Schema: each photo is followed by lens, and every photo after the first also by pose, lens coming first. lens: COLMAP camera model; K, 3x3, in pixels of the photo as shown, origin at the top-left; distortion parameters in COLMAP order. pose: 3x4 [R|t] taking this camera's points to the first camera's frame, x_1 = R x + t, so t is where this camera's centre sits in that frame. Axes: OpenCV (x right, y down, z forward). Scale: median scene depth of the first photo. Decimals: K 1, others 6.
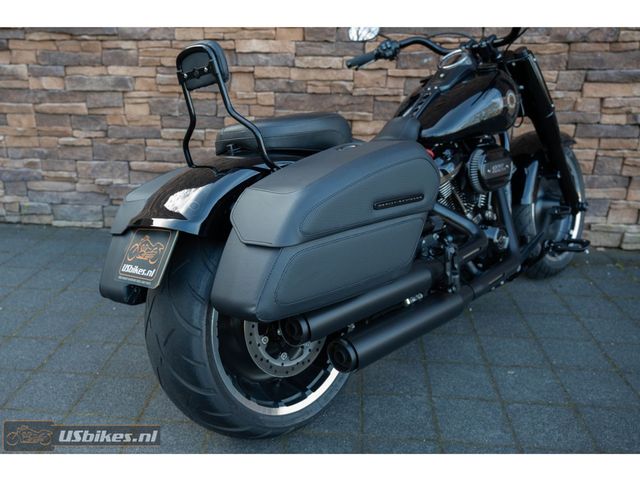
lens RADIAL K [[589.7, 0, 284.8], [0, 589.7, 256.1], [0, 0, 1]] dist [-0.071191, 0.126375]
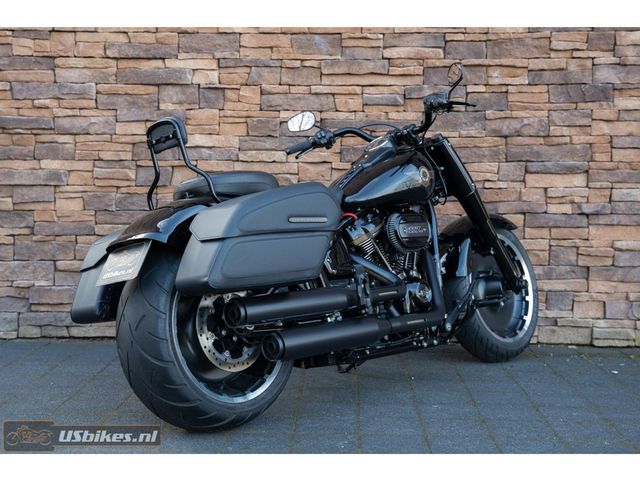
lens RADIAL K [[996.1, 0, 307.5], [0, 996.1, 200.5], [0, 0, 1]] dist [0.144437, 0.048835]
pose [[0.996976, -0.001458, 0.077690, 0.002069], [0.026208, 0.947548, -0.318536, 0.298195], [-0.073151, 0.319609, 0.944722, -0.614077]]
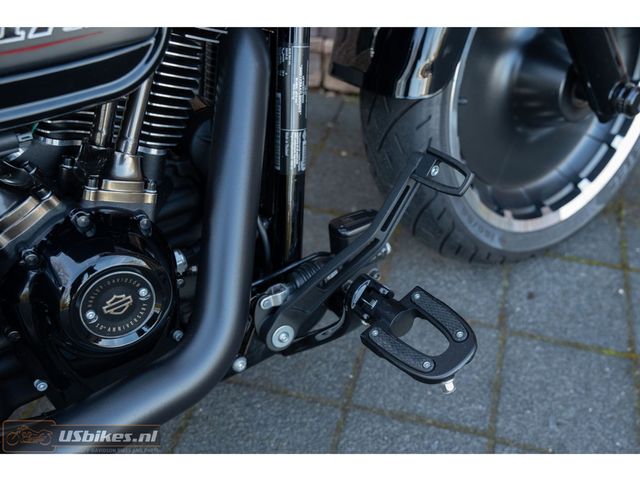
lens RADIAL K [[689.2, 0, 358.1], [0, 689.2, 267.9], [0, 0, 1]] dist [0.002565, 0.008921]
pose [[0.991766, 0.112617, -0.060973, 0.364235], [-0.080308, 0.917786, 0.388870, -0.126458], [0.099754, -0.380772, 0.919273, 0.548301]]
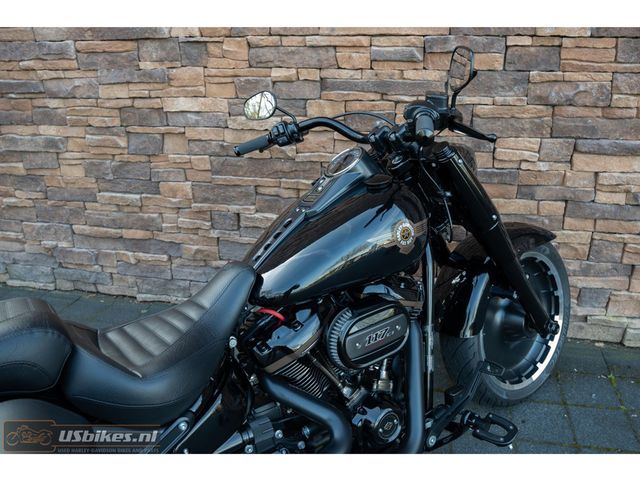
lens RADIAL K [[532.9, 0, 347.4], [0, 532.9, 224.0], [0, 0, 1]] dist [-0.139881, 0.105252]
pose [[0.996157, 0.017616, -0.085797, 0.274465], [-0.016595, 0.999783, 0.012598, -0.209893], [0.086000, -0.011125, 0.996233, 0.270127]]
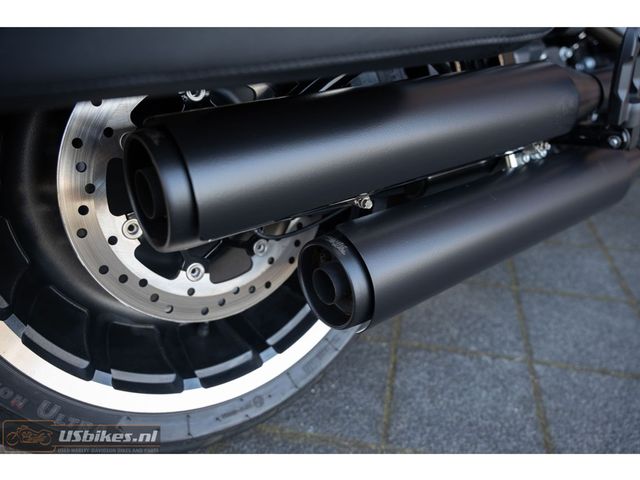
lens RADIAL K [[528.7, 0, 320.0], [0, 528.7, 240.0], [0, 0, 1]] dist [-0.081728, 0.150739]
pose [[0.996291, 0.056687, -0.064729, 0.058103], [-0.047022, 0.988730, 0.142136, 0.051201], [0.072057, -0.138566, 0.987728, 0.359470]]
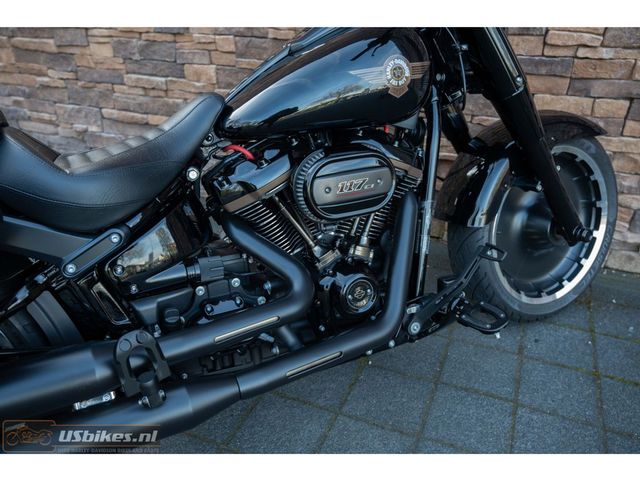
lens RADIAL K [[528.7, 0, 320.0], [0, 528.7, 240.0], [0, 0, 1]] dist [-0.081728, 0.150739]
pose [[0.960331, 0.130504, -0.246442, 0.342823], [-0.099282, 0.985835, 0.135174, -0.119587], [0.260592, -0.105345, 0.959684, 0.328648]]
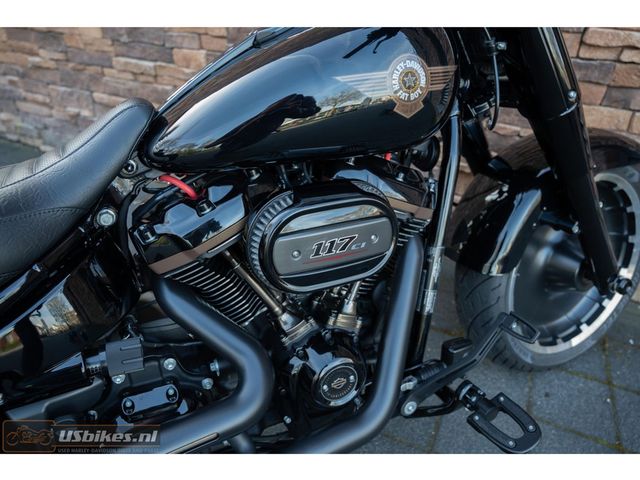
lens RADIAL K [[460.4, 0, 320.0], [0, 460.4, 240.0], [0, 0, 1]] dist [-0.125282, 0.120379]
pose [[0.949384, 0.193173, -0.247699, 0.314300], [-0.140805, 0.966601, 0.214143, -0.161414], [0.280793, -0.168426, 0.944875, 0.496297]]
